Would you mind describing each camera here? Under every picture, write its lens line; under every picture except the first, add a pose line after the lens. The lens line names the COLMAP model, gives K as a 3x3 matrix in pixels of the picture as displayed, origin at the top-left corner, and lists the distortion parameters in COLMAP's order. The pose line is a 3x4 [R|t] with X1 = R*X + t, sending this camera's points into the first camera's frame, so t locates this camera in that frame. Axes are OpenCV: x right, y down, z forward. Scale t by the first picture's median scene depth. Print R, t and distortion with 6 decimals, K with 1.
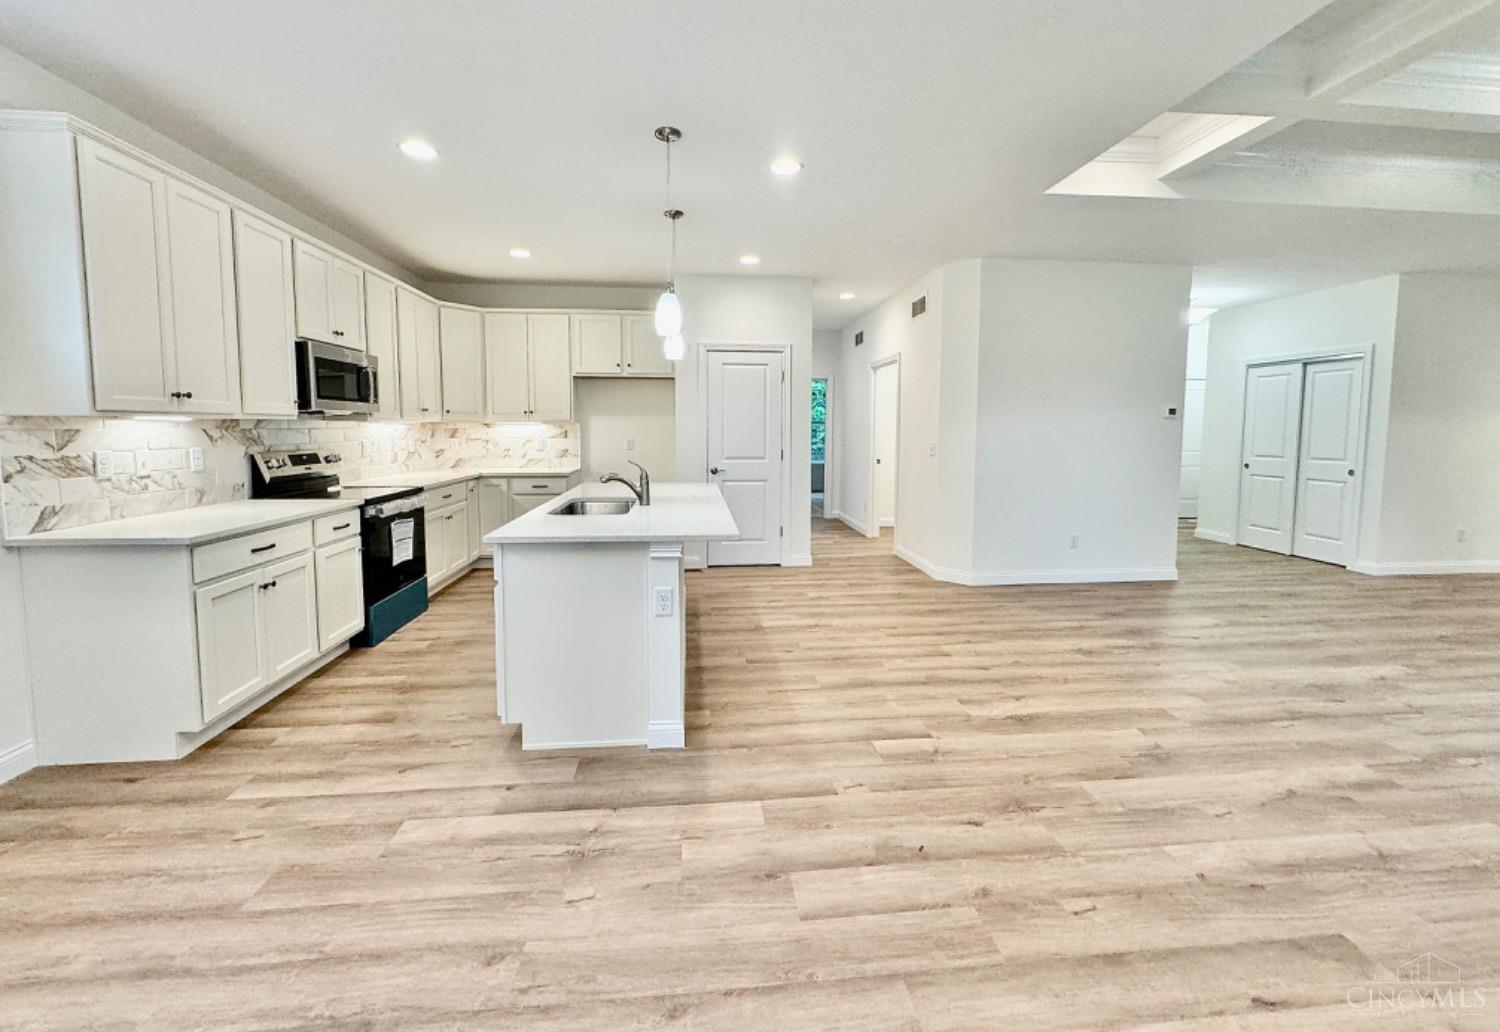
lens RADIAL K [[595.6, 0, 749.5], [0, 595.6, 472.6], [0, 0, 1]] dist [-0.002436, 0.000086]
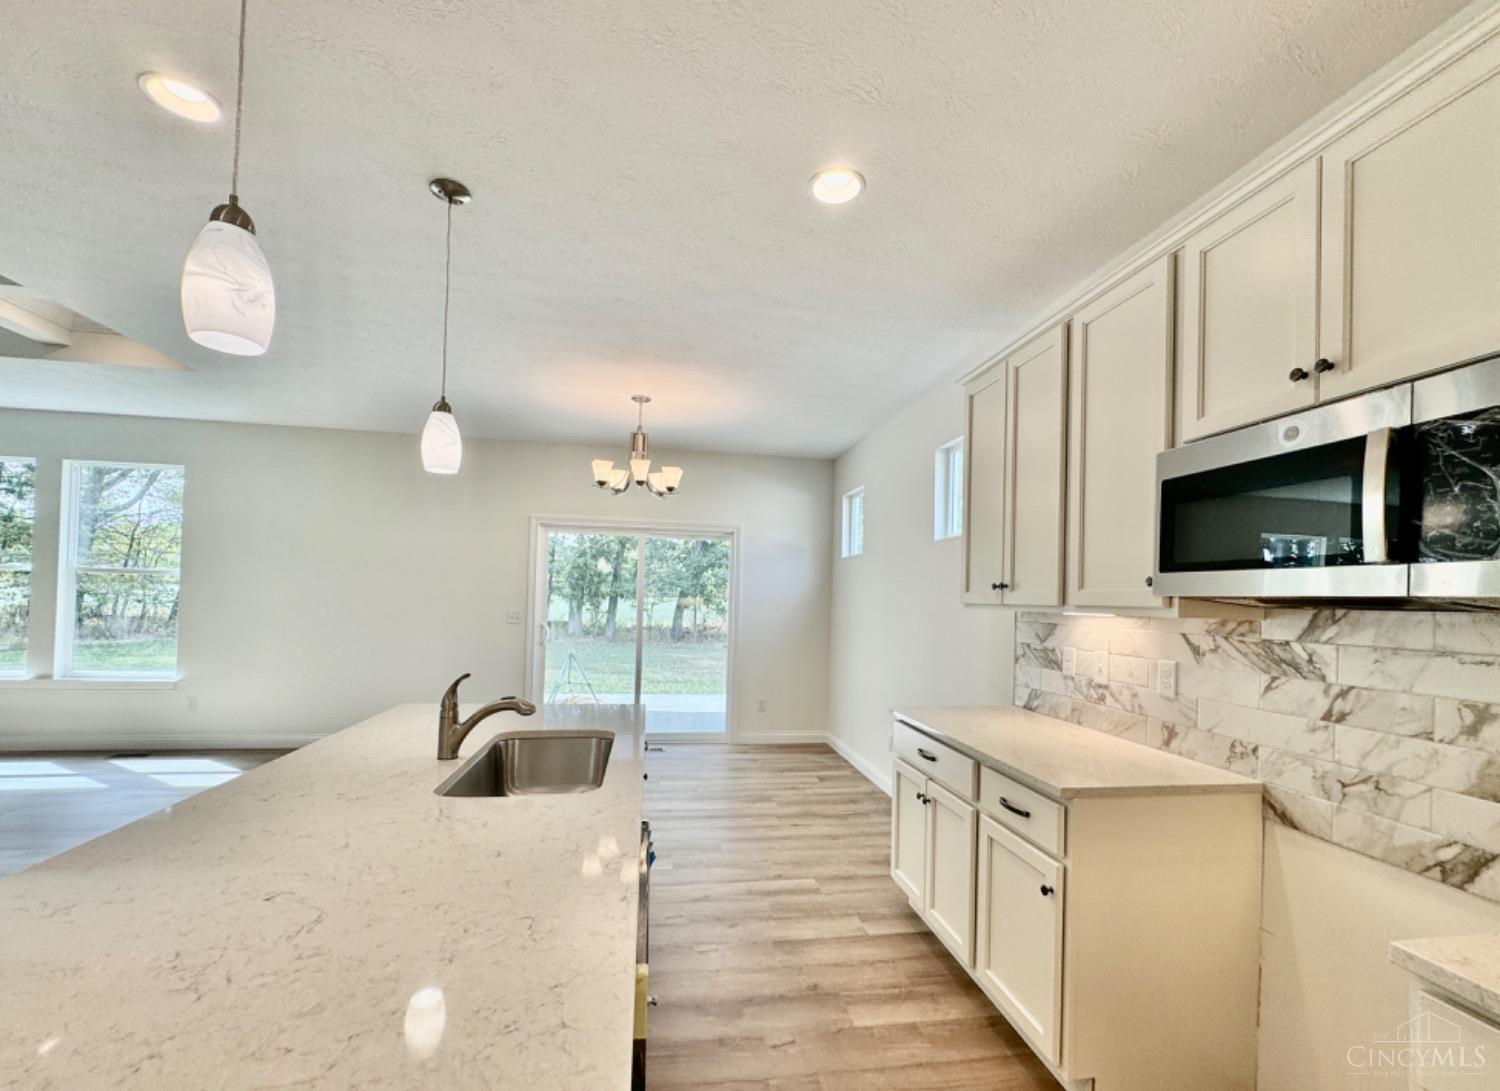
lens RADIAL K [[622.4, 0, 748.2], [0, 622.4, 590.7], [0, 0, 1]] dist [-0.002648, -0.000660]
pose [[-0.997743, -0.035958, -0.056717, -0.458244], [-0.039606, 0.997128, 0.064559, -0.154588], [0.054232, 0.066660, -0.996301, 1.765284]]
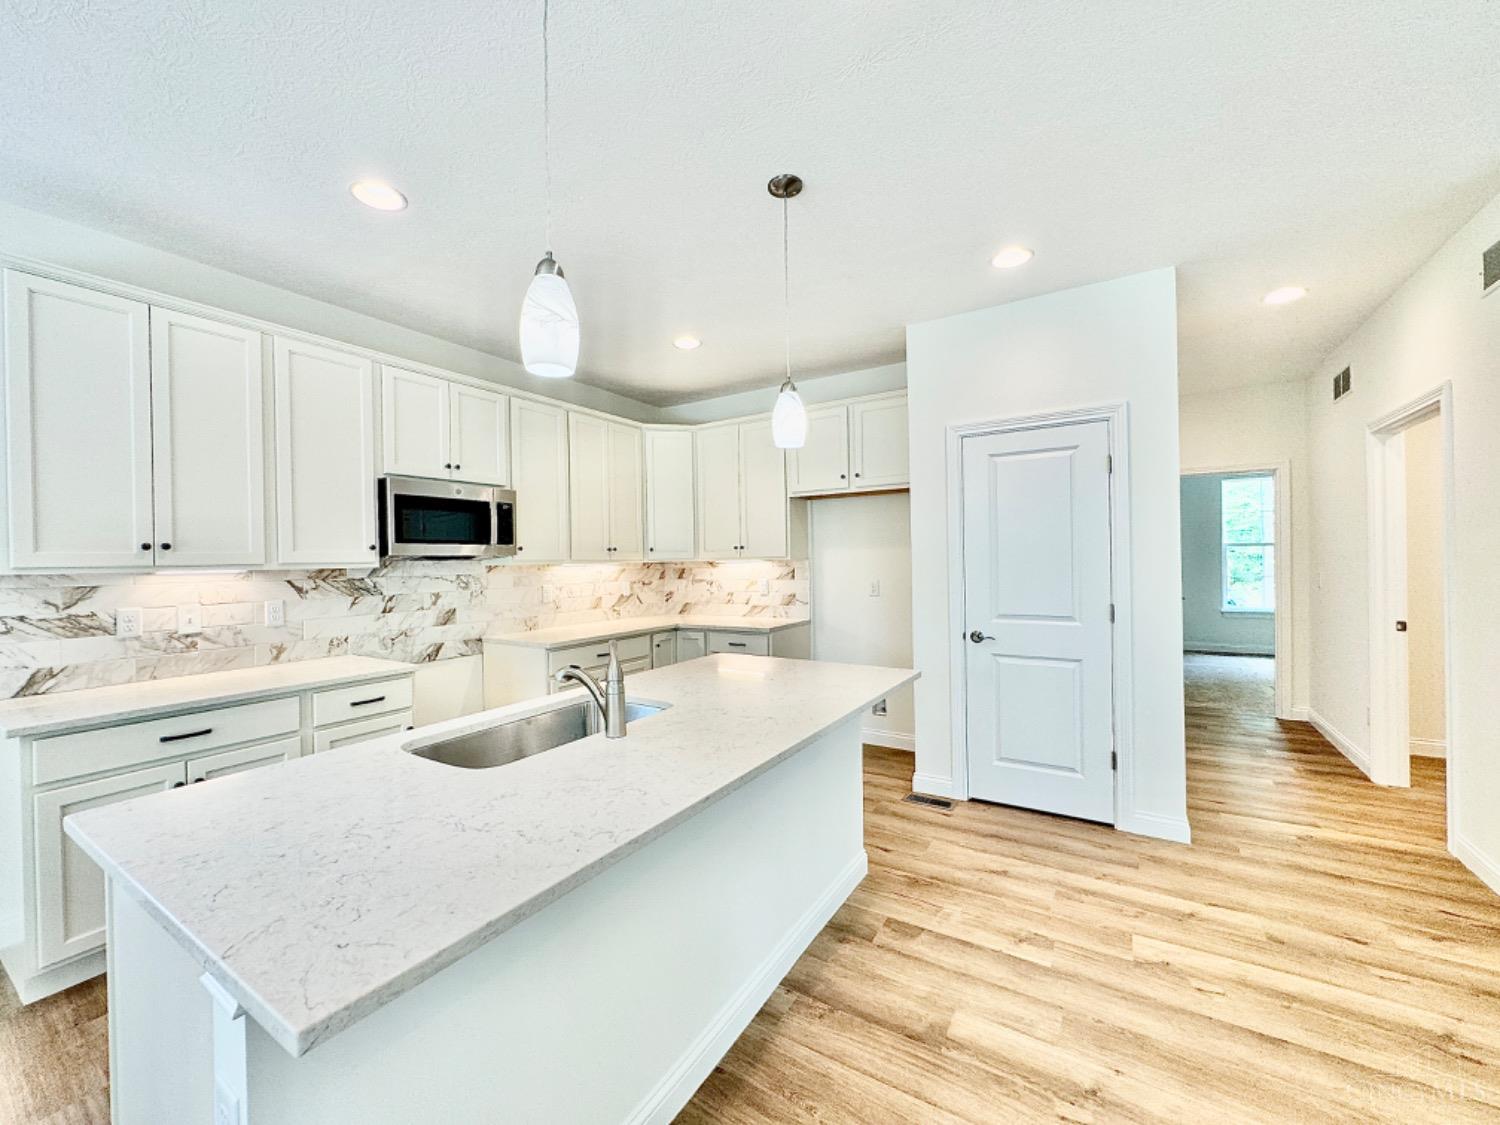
lens RADIAL K [[596.1, 0, 747.6], [0, 596.1, 562.3], [0, 0, 1]] dist [-0.004294, 0.000758]
pose [[0.788990, -0.015391, -0.614213, 0.244958], [-0.026107, 0.997943, -0.058543, -0.071379], [0.613850, 0.062225, 0.786966, 0.767306]]
